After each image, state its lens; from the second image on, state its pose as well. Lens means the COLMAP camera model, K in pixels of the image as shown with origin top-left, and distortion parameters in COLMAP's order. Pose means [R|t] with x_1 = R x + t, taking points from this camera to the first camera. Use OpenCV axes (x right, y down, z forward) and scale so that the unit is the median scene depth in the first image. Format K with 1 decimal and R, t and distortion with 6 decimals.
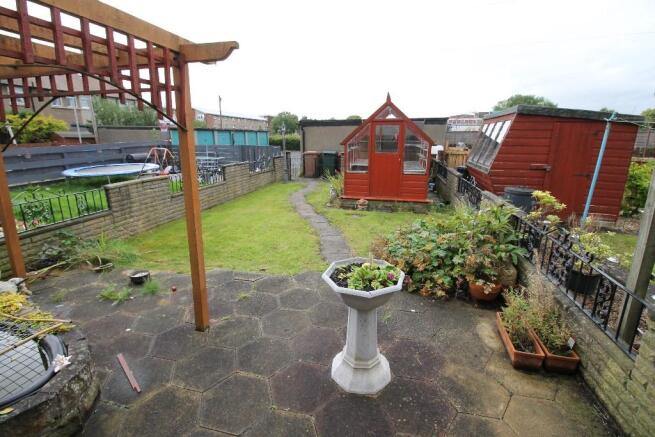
lens RADIAL K [[305.0, 0, 328.3], [0, 305.0, 211.9], [0, 0, 1]] dist [0.001324, -0.012902]
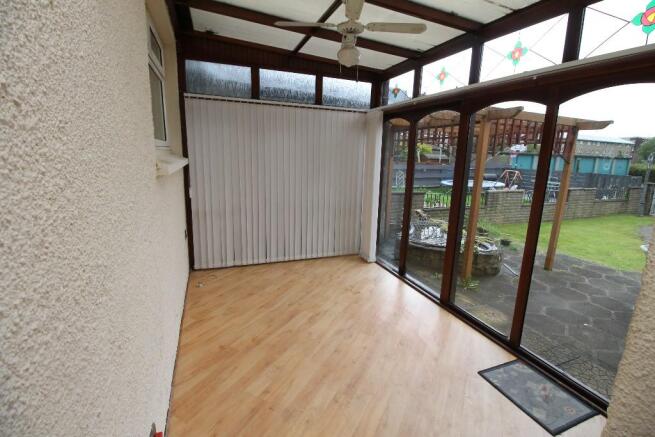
lens RADIAL K [[305.0, 0, 328.3], [0, 305.0, 211.9], [0, 0, 1]] dist [0.001324, -0.012902]
pose [[0.564937, 0.169053, -0.807630, 0.072314], [-0.226970, 0.972867, 0.044875, 0.075405], [0.793303, 0.157956, 0.587979, -0.330040]]
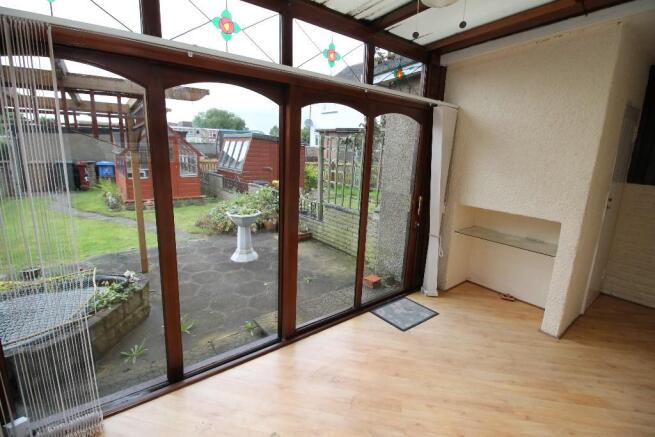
lens RADIAL K [[305.0, 0, 328.3], [0, 305.0, 211.9], [0, 0, 1]] dist [0.001324, -0.012902]
pose [[0.632445, -0.138951, 0.762040, -0.280066], [0.156720, 0.986387, 0.049791, 0.039913], [-0.758585, 0.087937, 0.645612, -0.229817]]
